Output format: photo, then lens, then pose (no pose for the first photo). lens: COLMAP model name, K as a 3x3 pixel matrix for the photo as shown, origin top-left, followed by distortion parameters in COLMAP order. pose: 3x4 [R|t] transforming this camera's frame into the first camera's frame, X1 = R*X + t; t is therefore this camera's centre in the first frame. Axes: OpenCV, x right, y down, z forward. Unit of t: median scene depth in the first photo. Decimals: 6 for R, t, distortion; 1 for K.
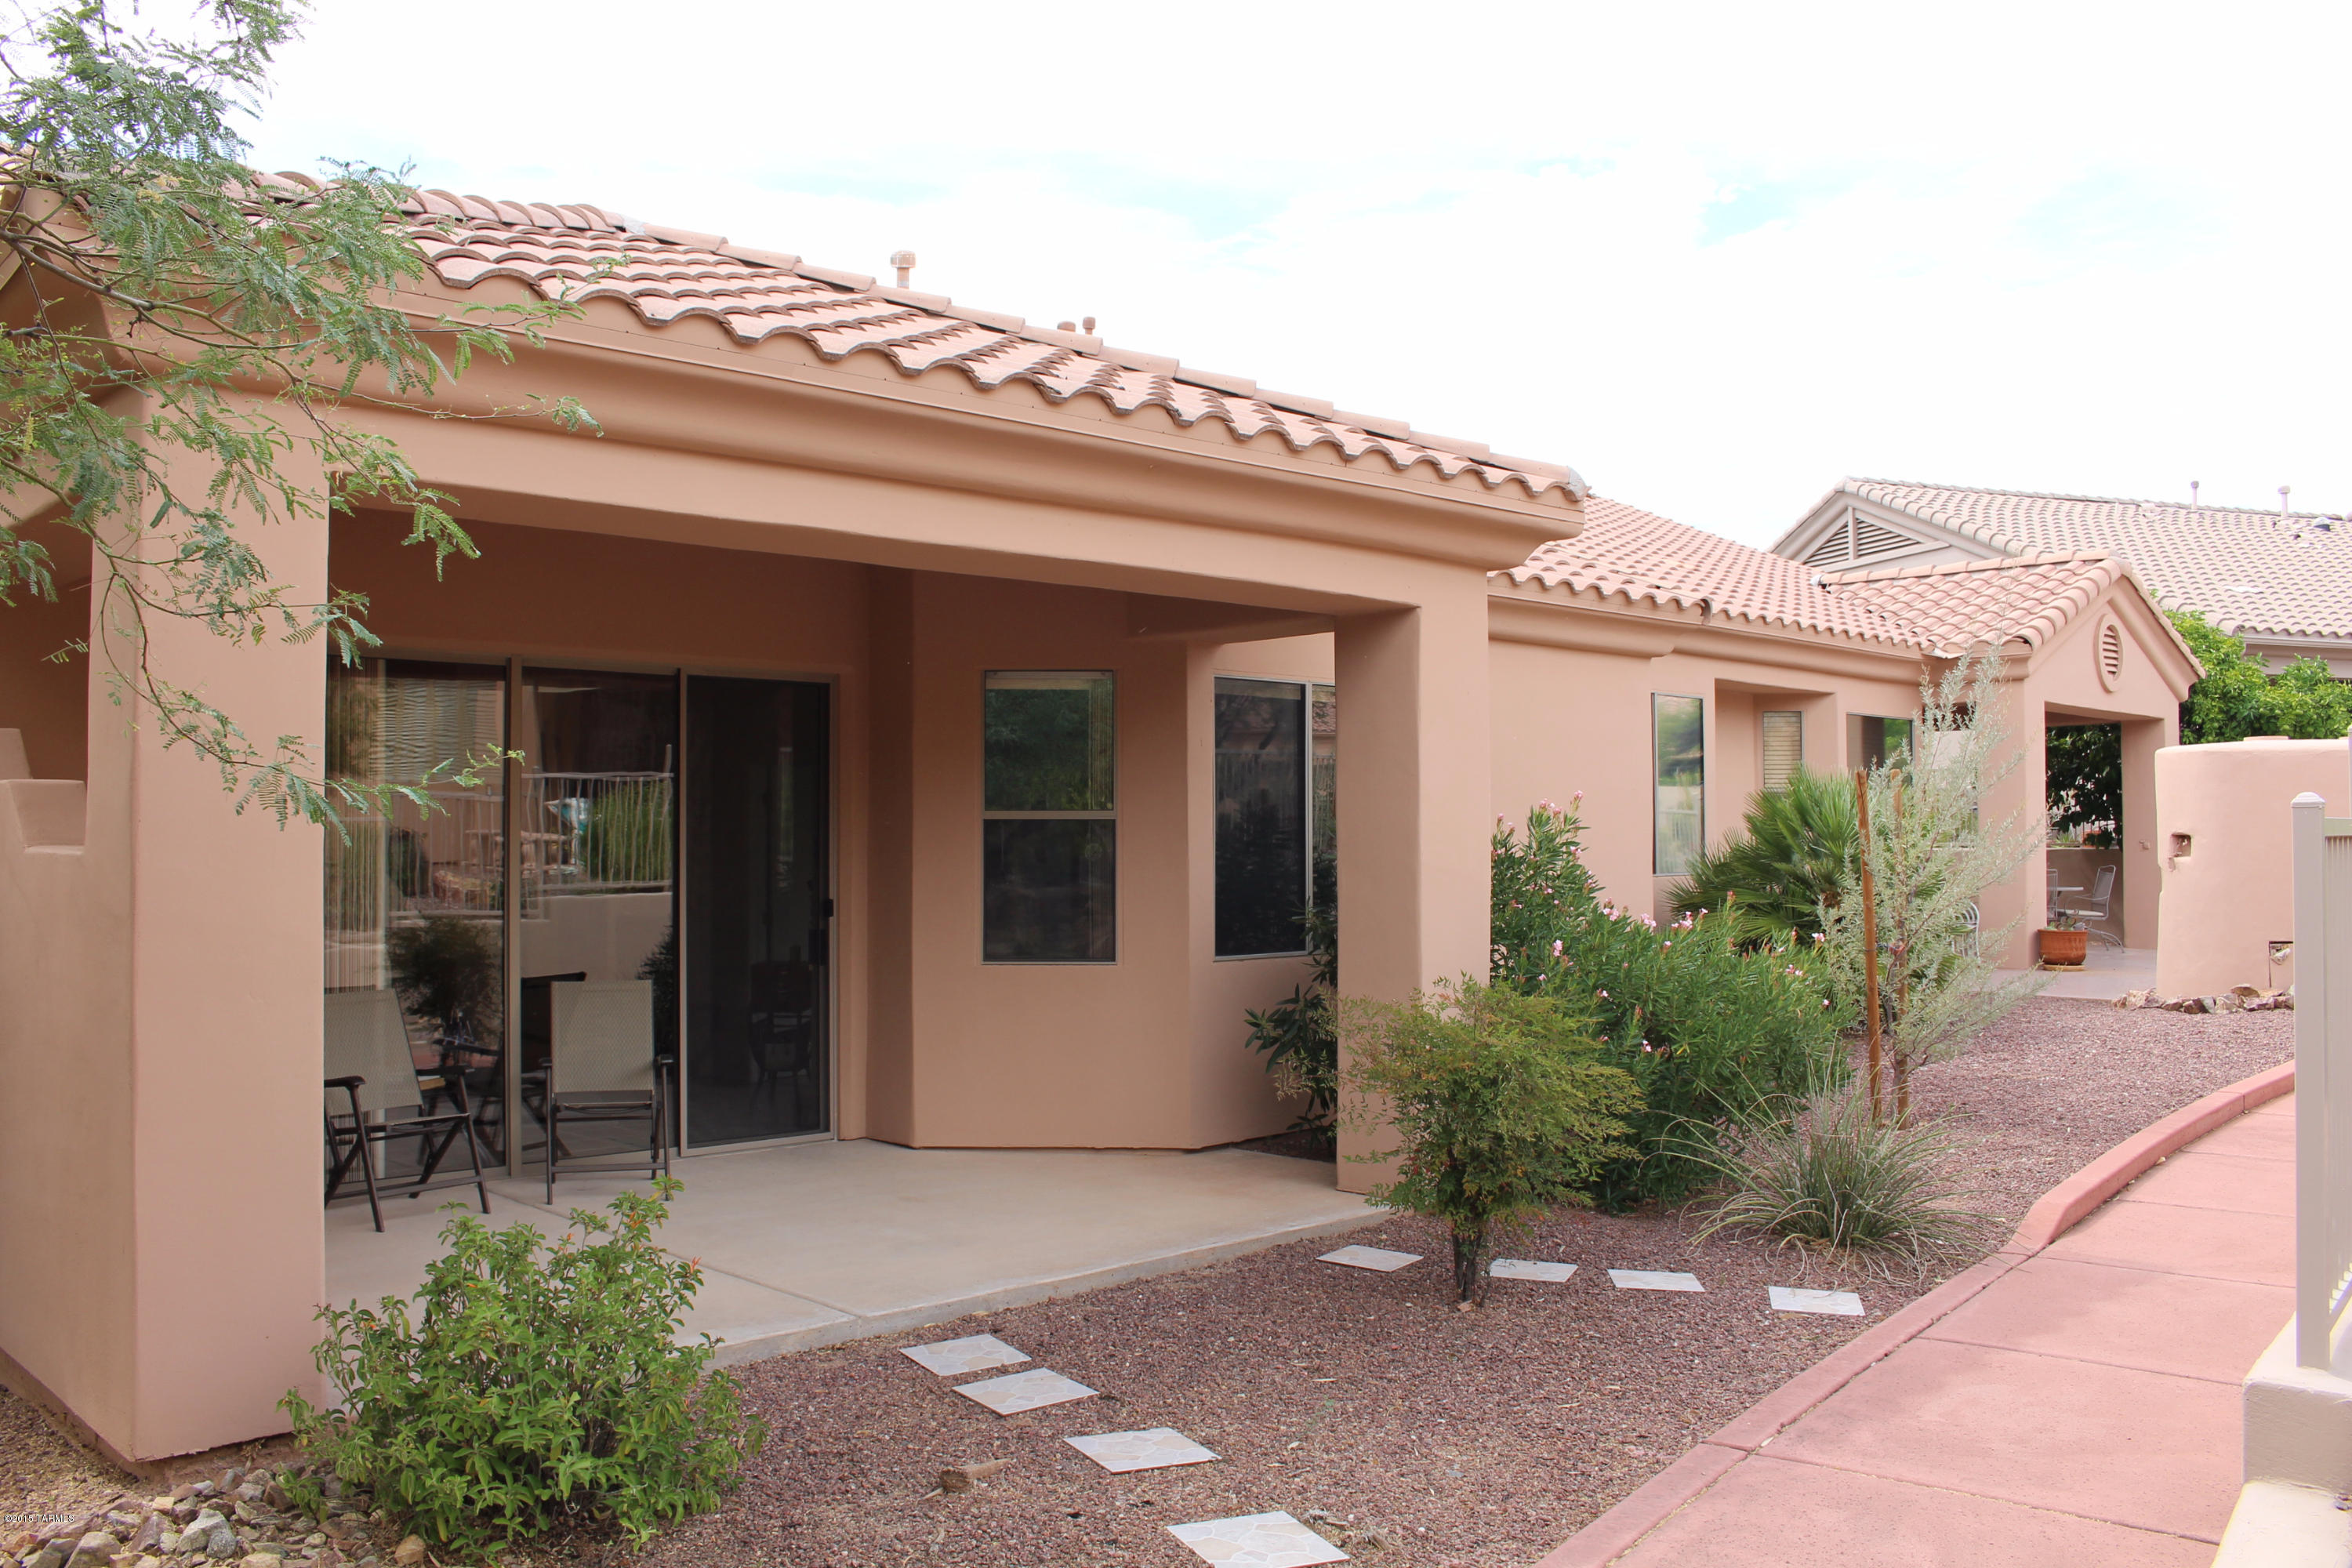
lens RADIAL K [[1916.3, 0, 1176.0], [0, 1916.3, 784.0], [0, 0, 1]] dist [-0.163217, 0.132168]
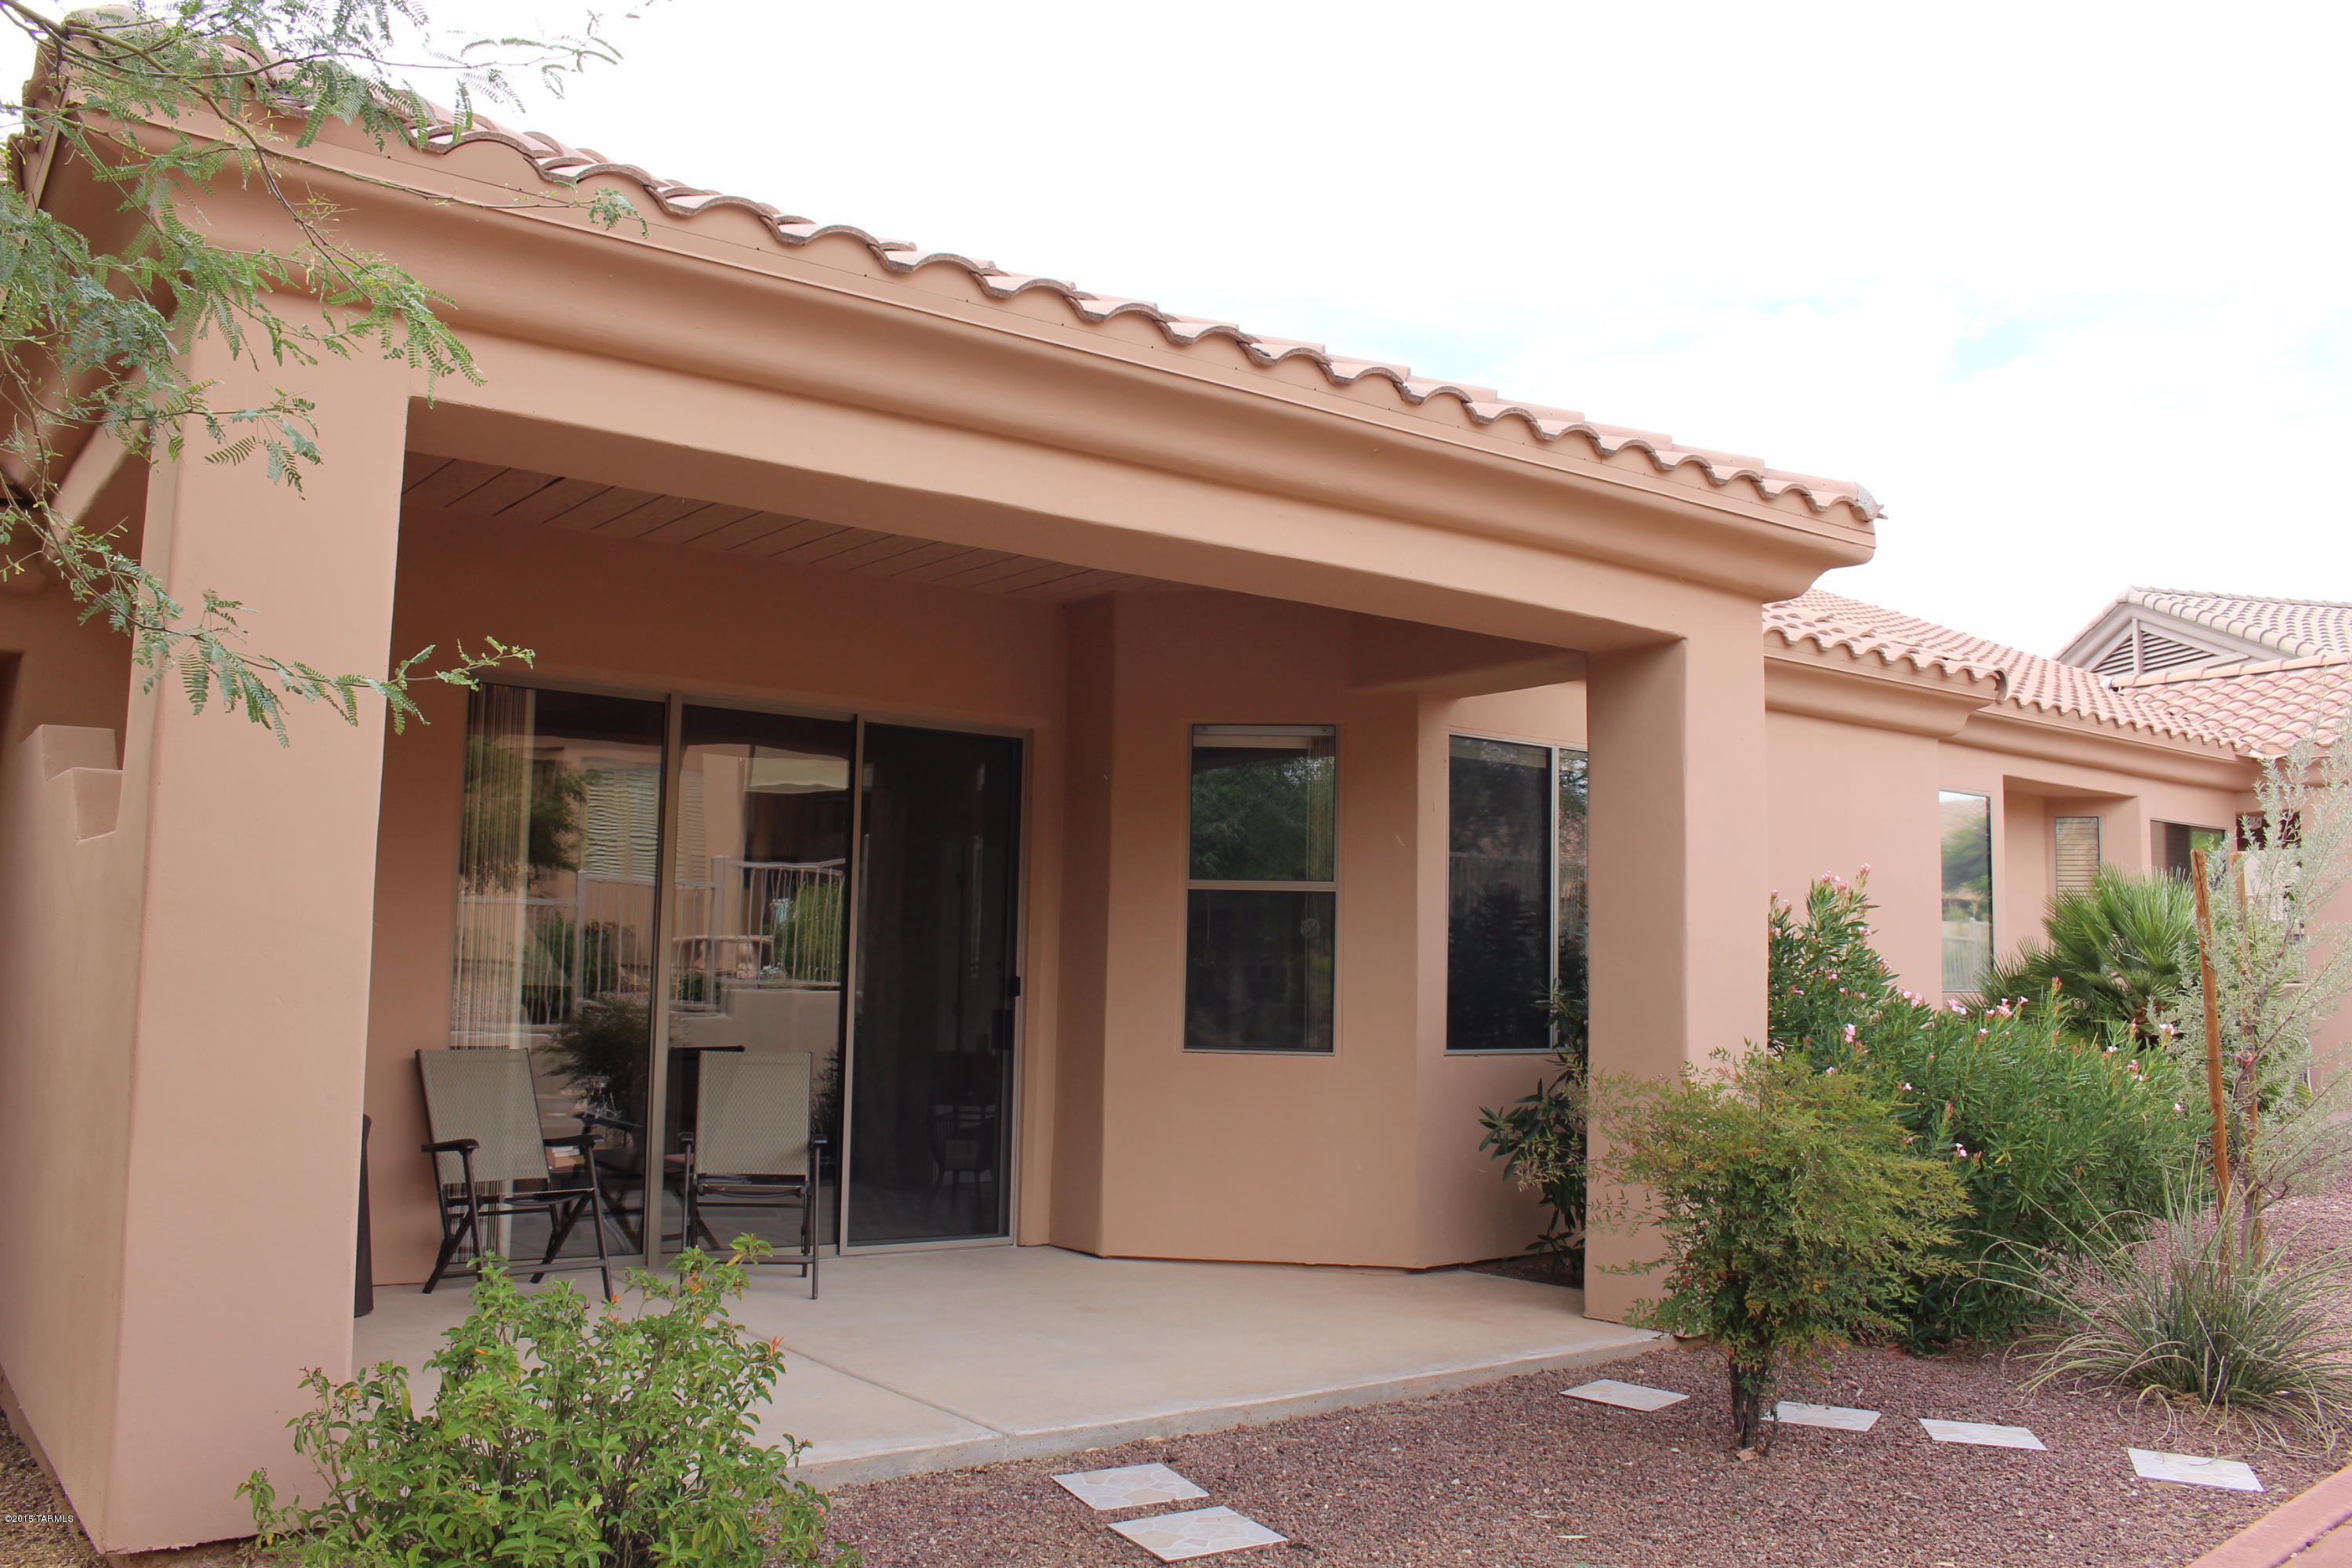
lens RADIAL K [[1916.3, 0, 1176.0], [0, 1916.3, 784.0], [0, 0, 1]] dist [-0.163217, 0.132168]
pose [[0.992310, 0.010187, -0.123358, 0.004661], [-0.019839, 0.996813, -0.077273, 0.045917], [0.122177, 0.079126, 0.989349, 0.128492]]
